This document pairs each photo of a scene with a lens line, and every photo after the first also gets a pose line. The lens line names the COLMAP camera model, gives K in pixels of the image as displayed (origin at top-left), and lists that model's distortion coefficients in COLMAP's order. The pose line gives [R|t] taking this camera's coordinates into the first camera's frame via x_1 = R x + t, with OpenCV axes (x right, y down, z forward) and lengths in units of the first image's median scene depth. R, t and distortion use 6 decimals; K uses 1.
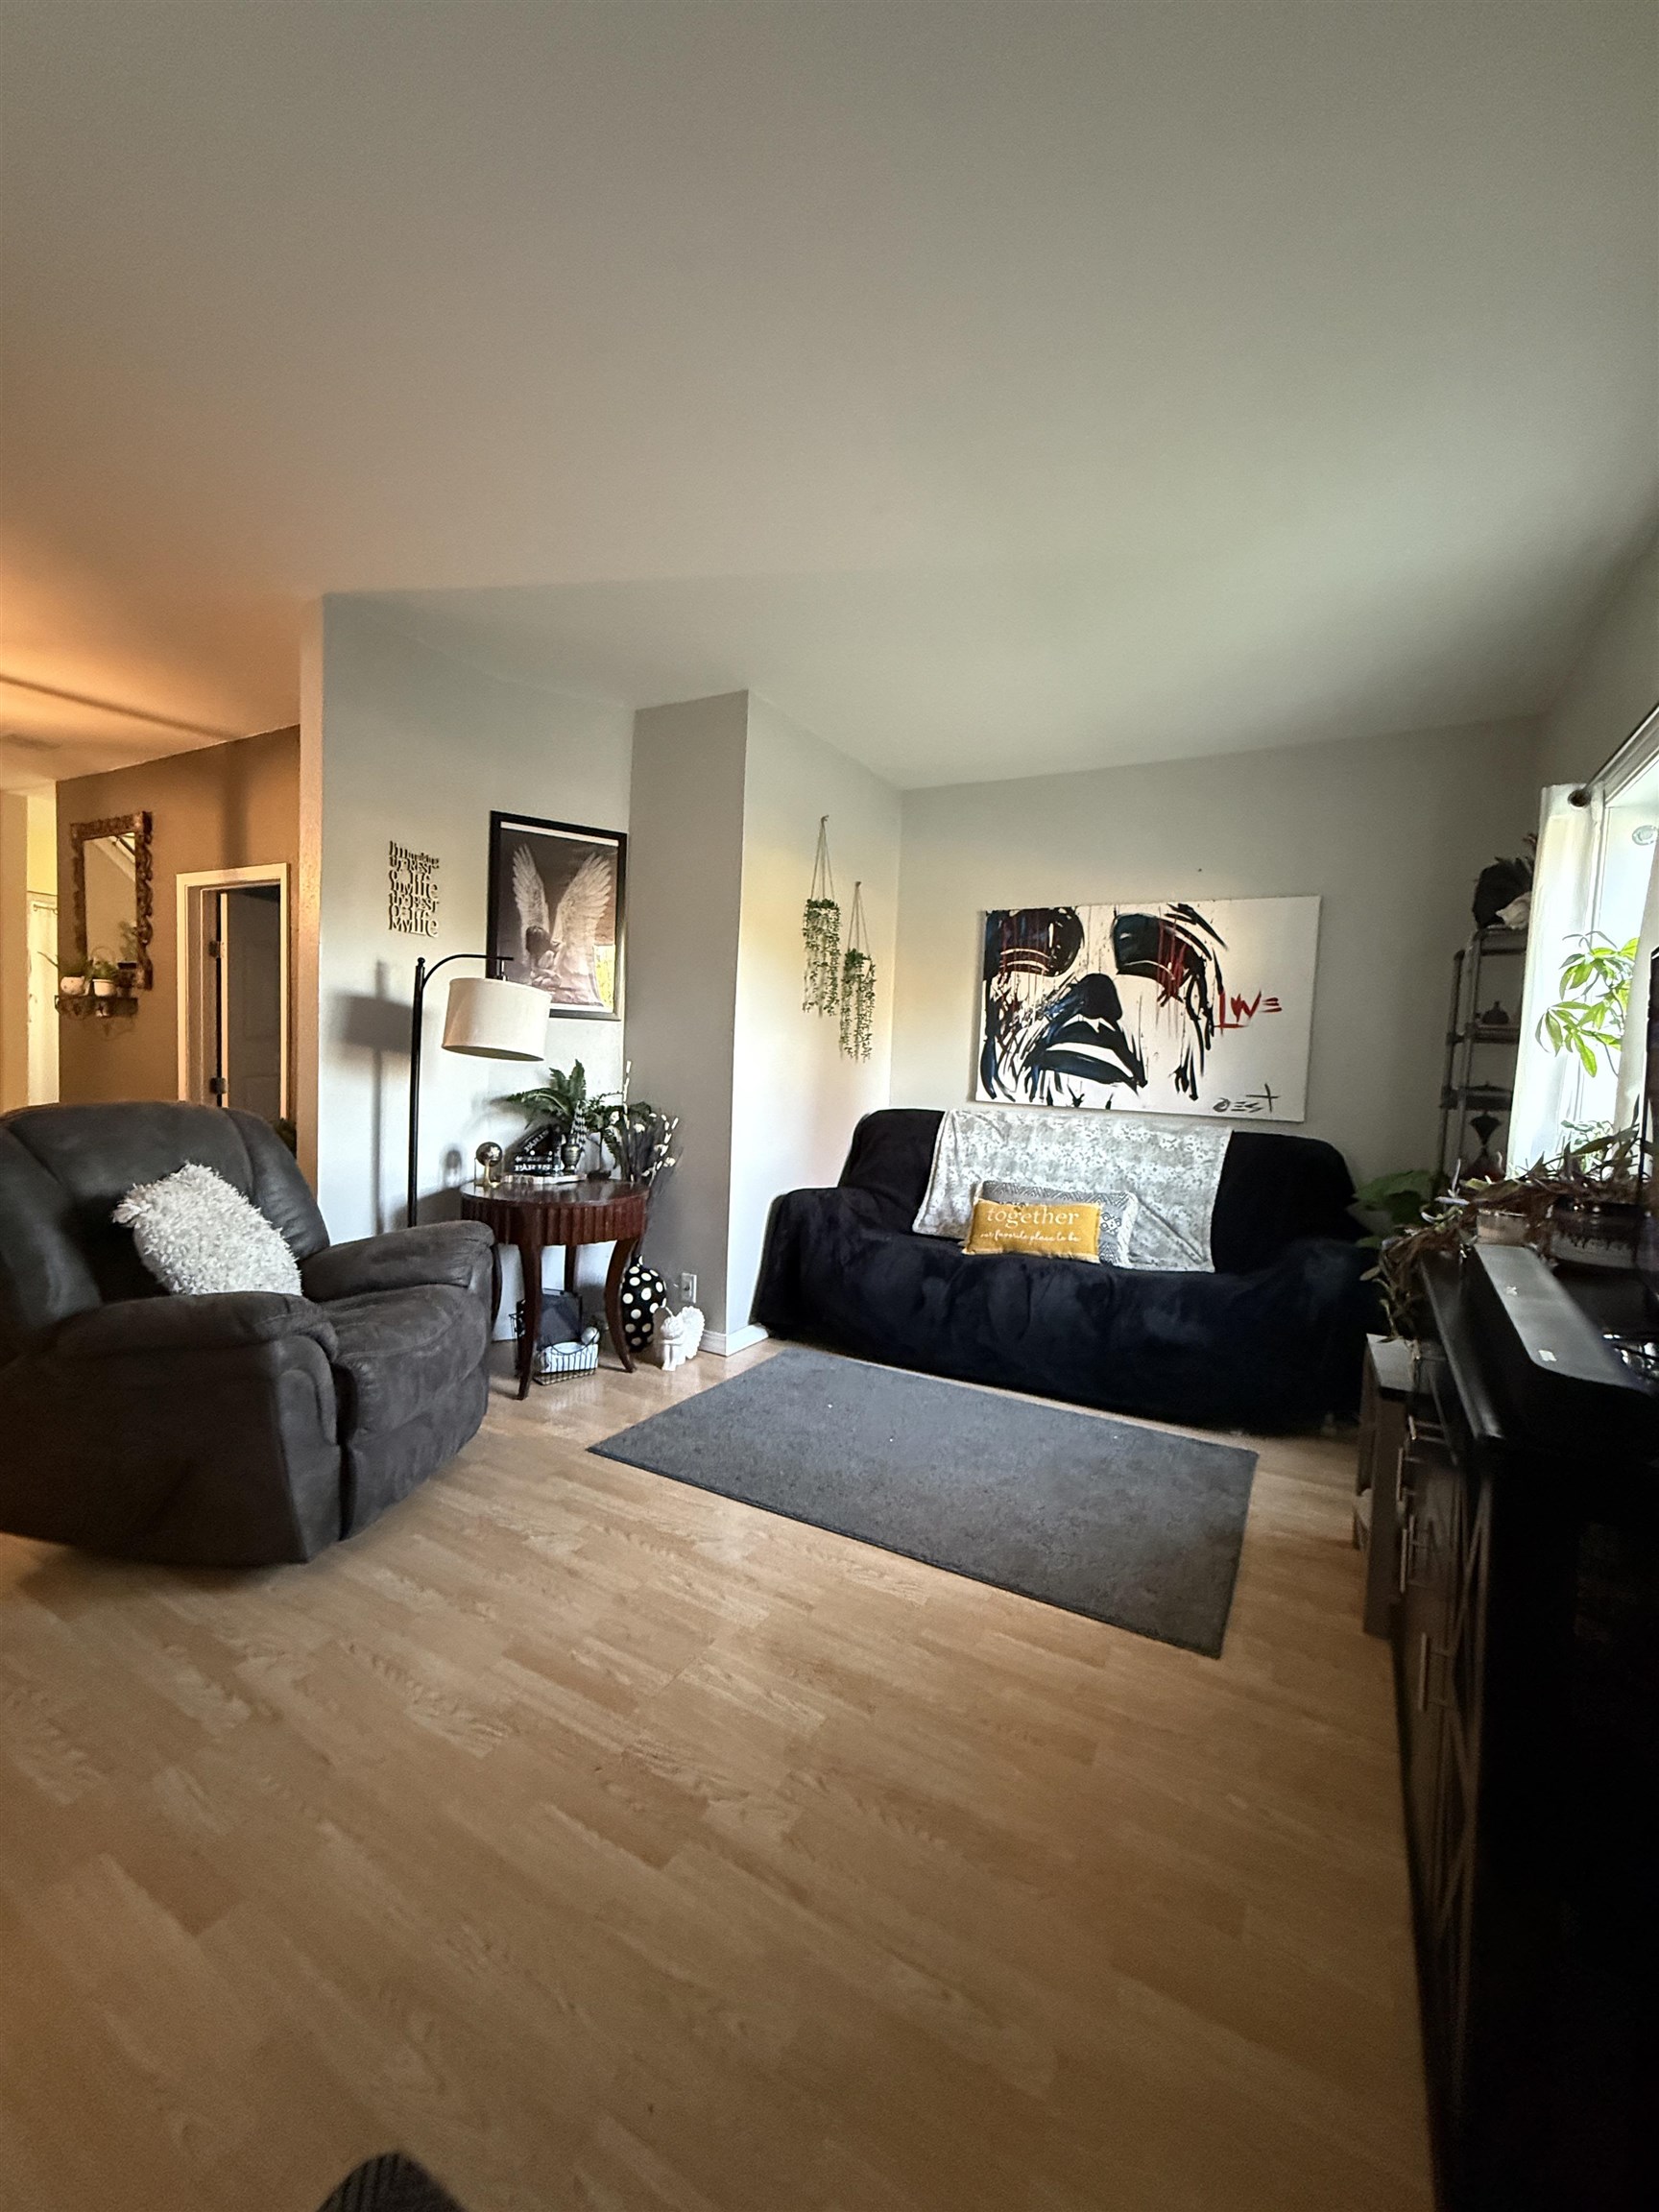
lens RADIAL K [[879.0, 0, 830.5], [0, 879.0, 1105.6], [0, 0, 1]] dist [-0.002014, 0.000022]
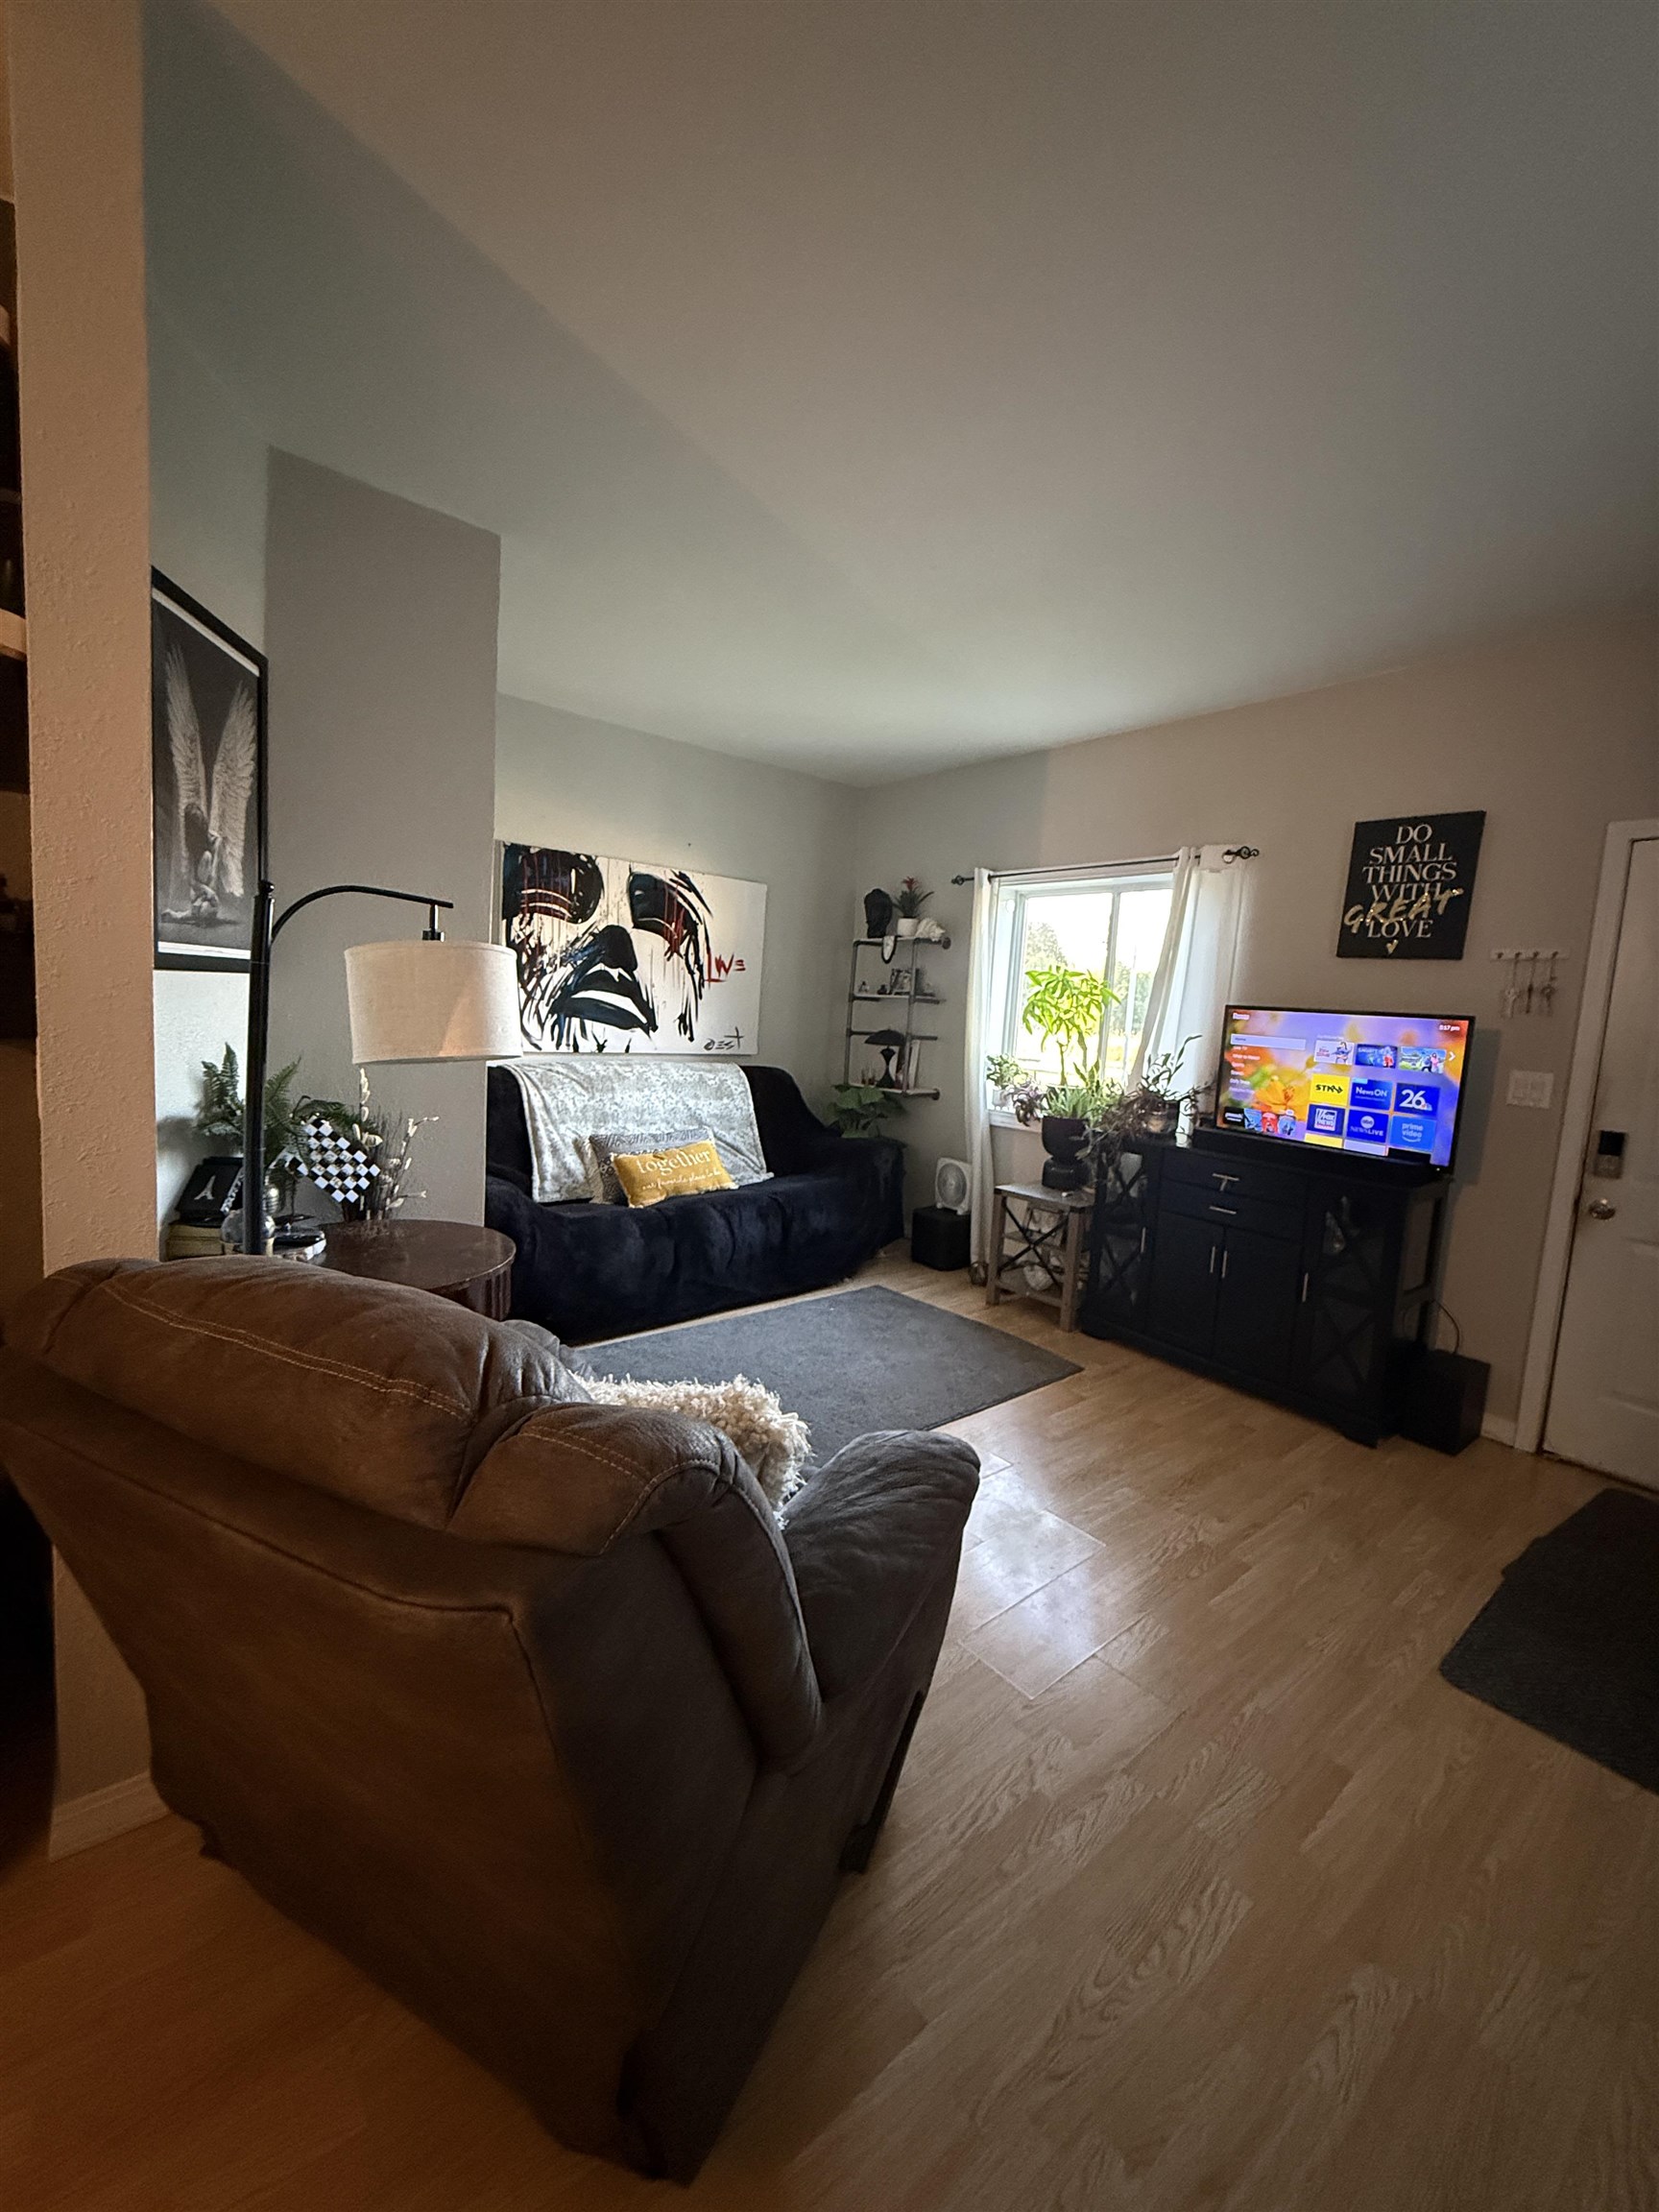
lens RADIAL K [[879.0, 0, 828.1], [0, 879.0, 1106.6], [0, 0, 1]] dist [-0.002014, 0.000022]
pose [[0.367065, -0.129551, 0.921130, -0.758442], [0.006063, 0.990566, 0.136901, -0.097140], [-0.930175, -0.044667, 0.364388, 0.461028]]
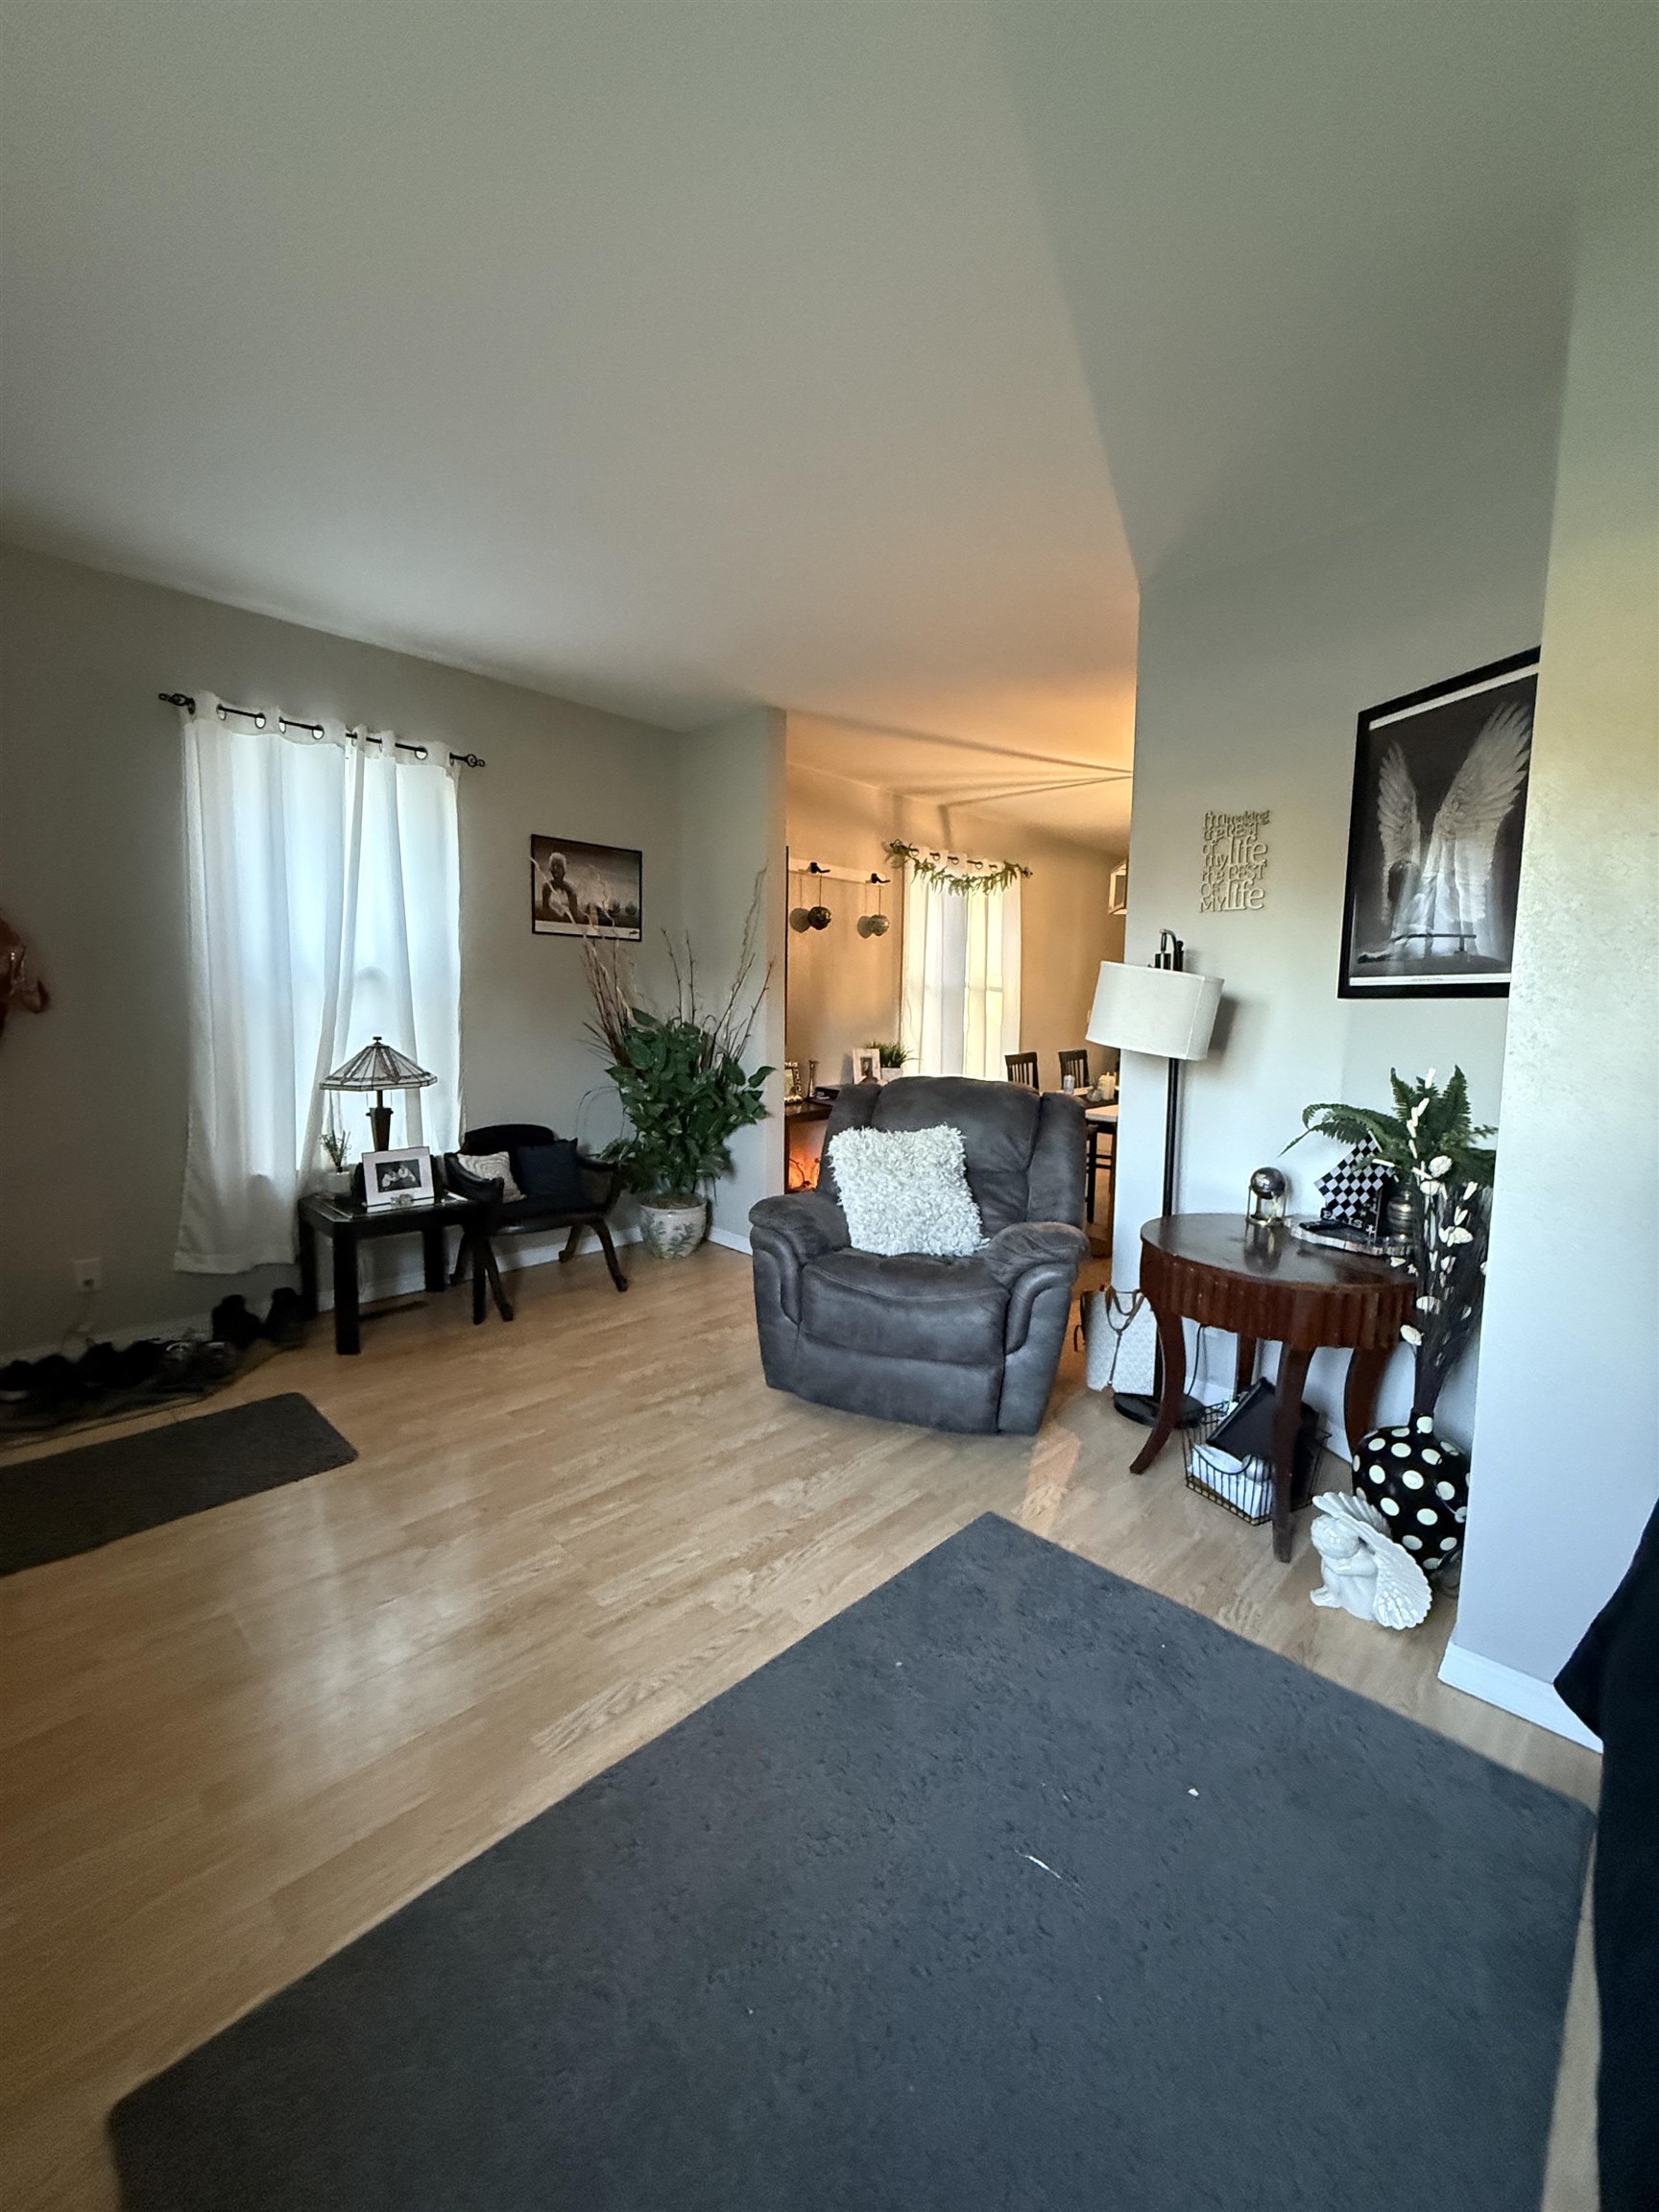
lens RADIAL K [[879.0, 0, 823.0], [0, 879.0, 1099.9], [0, 0, 1]] dist [-0.002014, 0.000022]
pose [[-0.259848, 0.055640, -0.964045, 0.445147], [-0.081133, 0.993551, 0.079211, -0.045789], [0.962235, 0.098798, -0.253658, 0.817276]]
